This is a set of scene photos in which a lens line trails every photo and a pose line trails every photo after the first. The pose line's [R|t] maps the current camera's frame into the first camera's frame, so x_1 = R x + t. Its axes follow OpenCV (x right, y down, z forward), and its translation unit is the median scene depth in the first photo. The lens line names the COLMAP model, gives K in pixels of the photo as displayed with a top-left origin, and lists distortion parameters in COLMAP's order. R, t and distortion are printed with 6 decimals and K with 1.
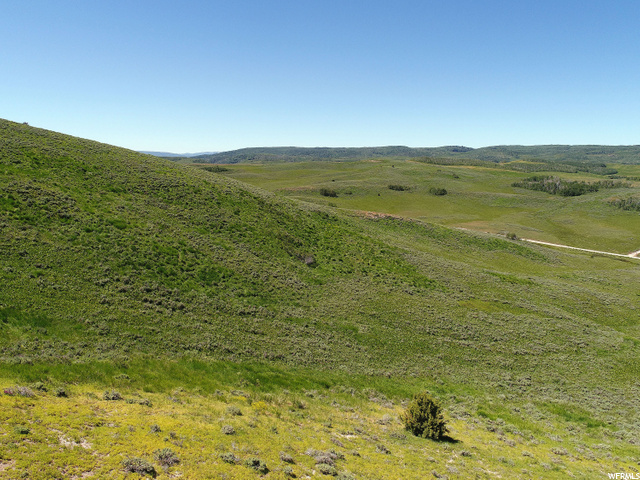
lens RADIAL K [[481.7, 0, 320.1], [0, 481.7, 239.8], [0, 0, 1]] dist [-0.002949, -0.001348]
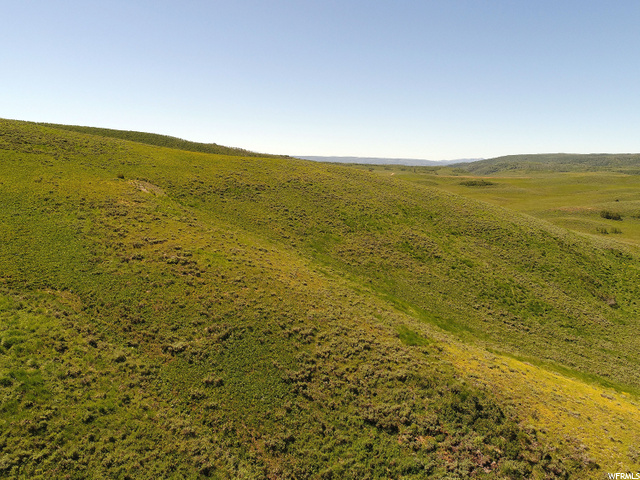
lens RADIAL K [[481.7, 0, 319.3], [0, 481.7, 240.0], [0, 0, 1]] dist [-0.002949, -0.001348]
pose [[0.870098, 0.071584, -0.487653, -0.080740], [-0.078754, 0.996877, 0.005816, -0.059068], [0.486547, 0.033344, 0.873018, -0.387873]]
